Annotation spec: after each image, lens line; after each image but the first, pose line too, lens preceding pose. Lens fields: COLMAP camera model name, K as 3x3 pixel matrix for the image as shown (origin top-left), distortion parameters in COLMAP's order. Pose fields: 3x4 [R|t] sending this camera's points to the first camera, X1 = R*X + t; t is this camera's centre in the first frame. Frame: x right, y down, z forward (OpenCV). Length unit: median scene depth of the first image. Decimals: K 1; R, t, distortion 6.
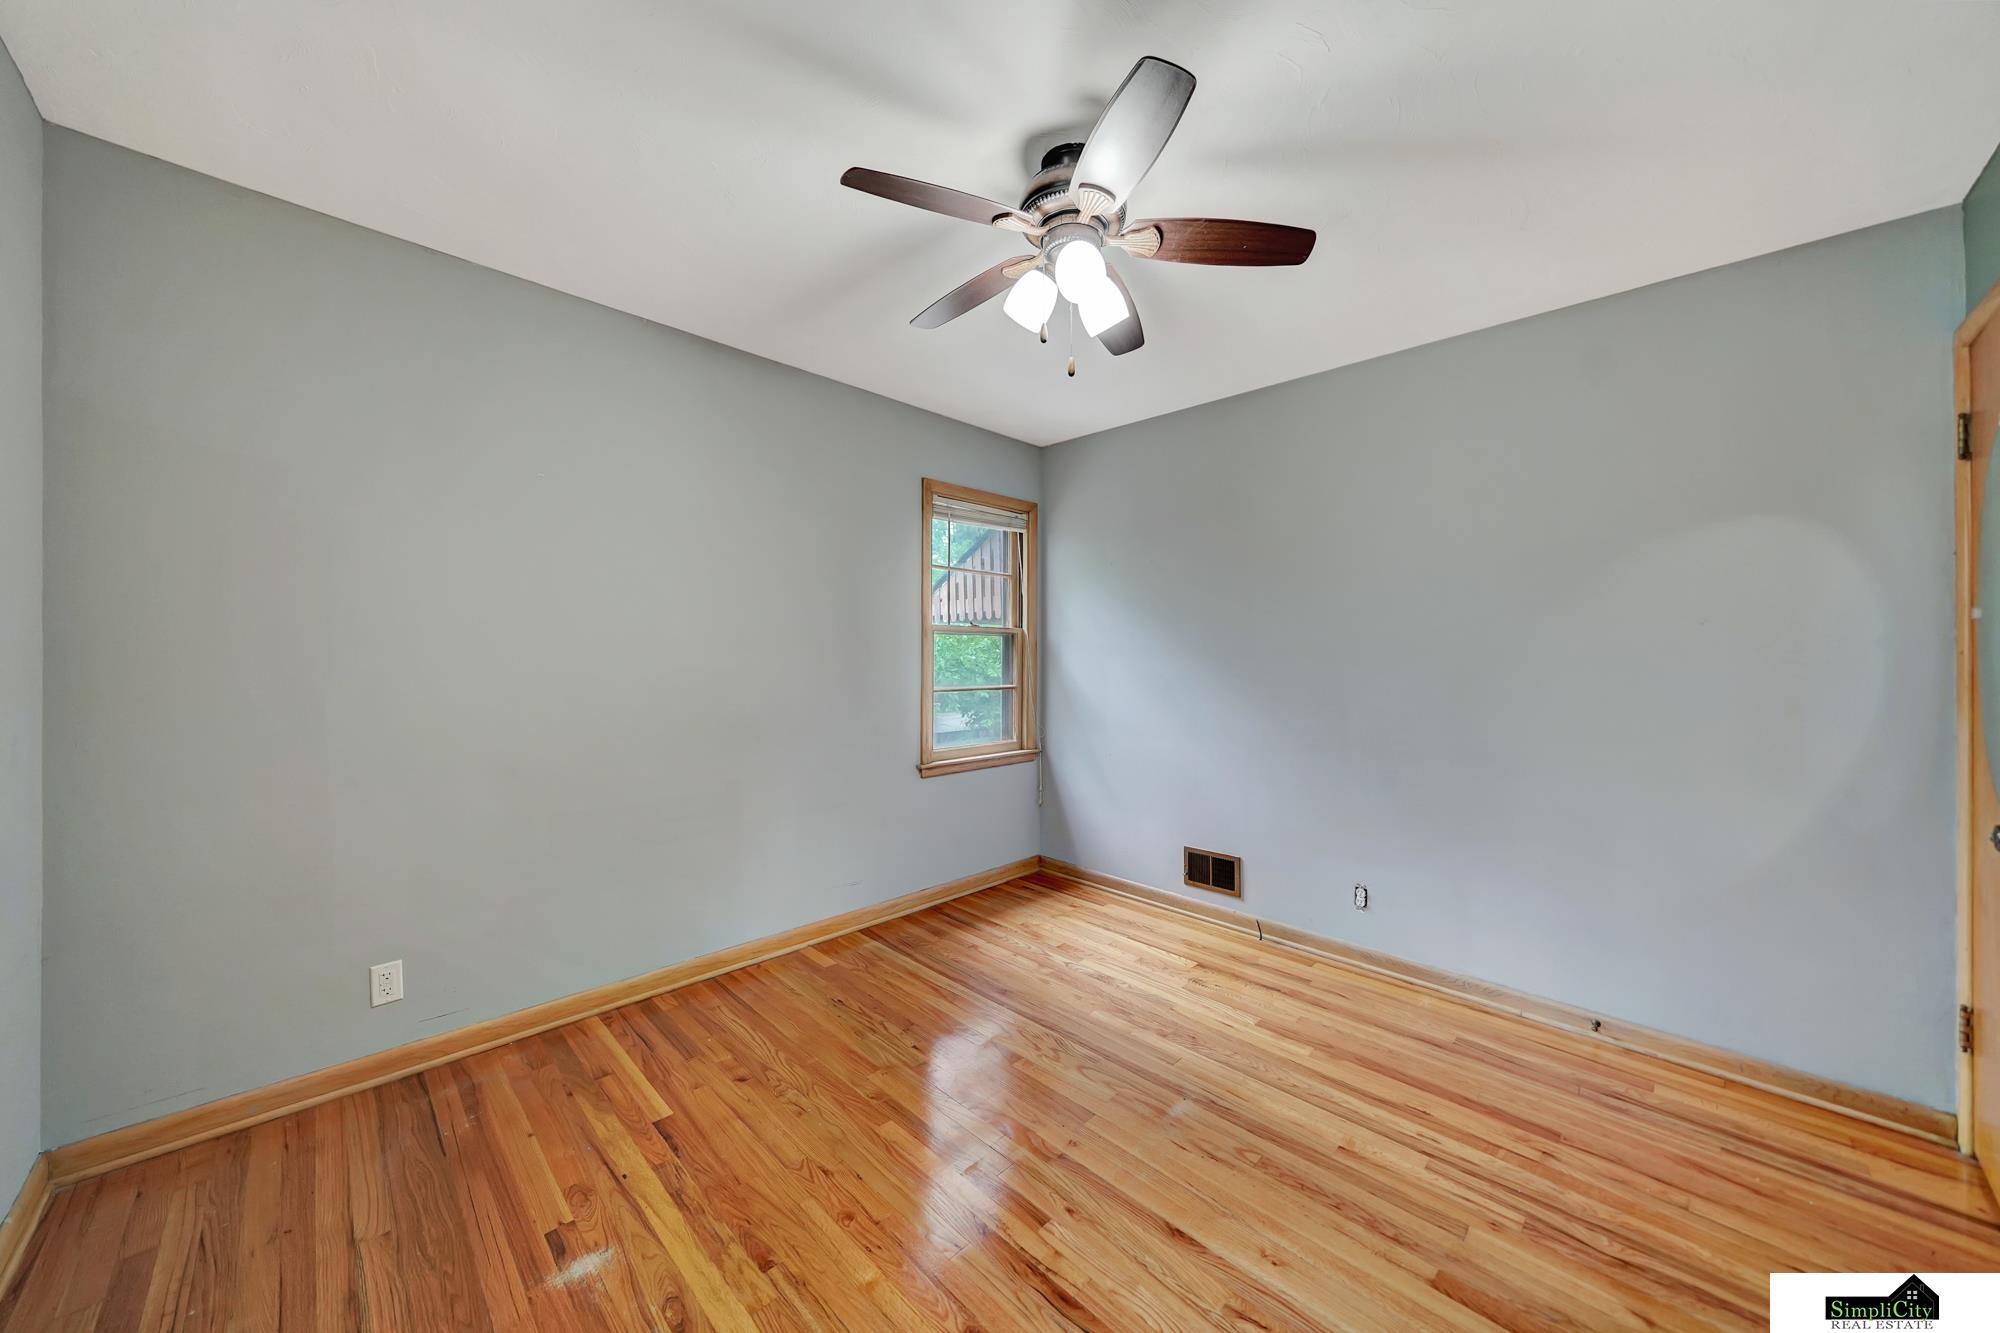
lens RADIAL K [[691.3, 0, 999.5], [0, 691.3, 659.1], [0, 0, 1]] dist [-0.002099, -0.000075]
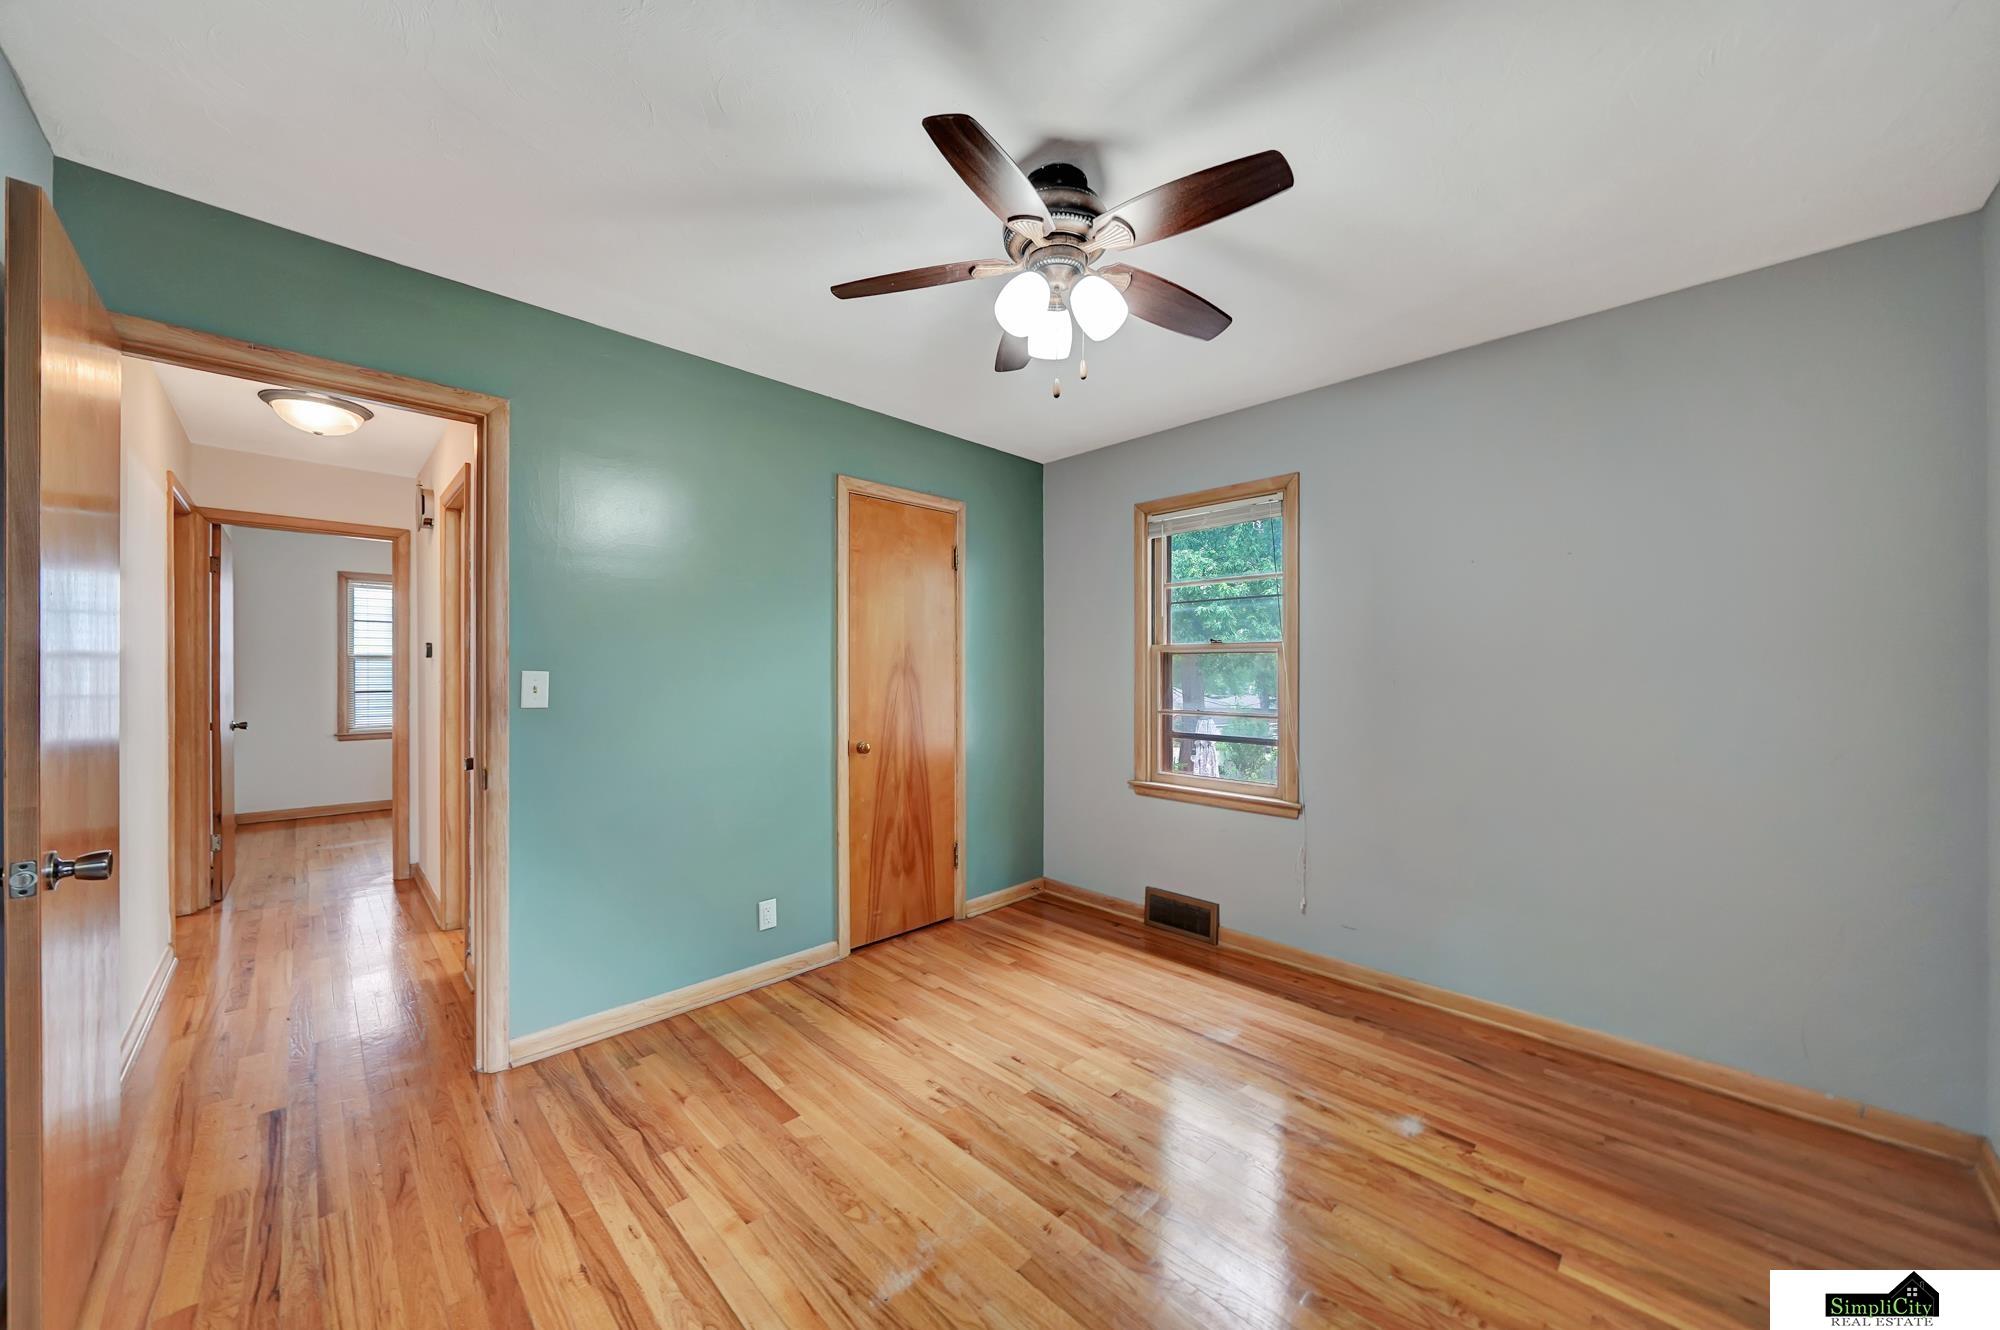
lens RADIAL K [[717.8, 0, 1000.0], [0, 717.8, 665.0], [0, 0, 1]] dist [0.000032, 0.000010]
pose [[-0.999885, -0.014826, 0.003206, 0.190563], [-0.014805, 0.999870, 0.006428, -0.027602], [-0.003301, 0.006380, -0.999974, 2.087091]]
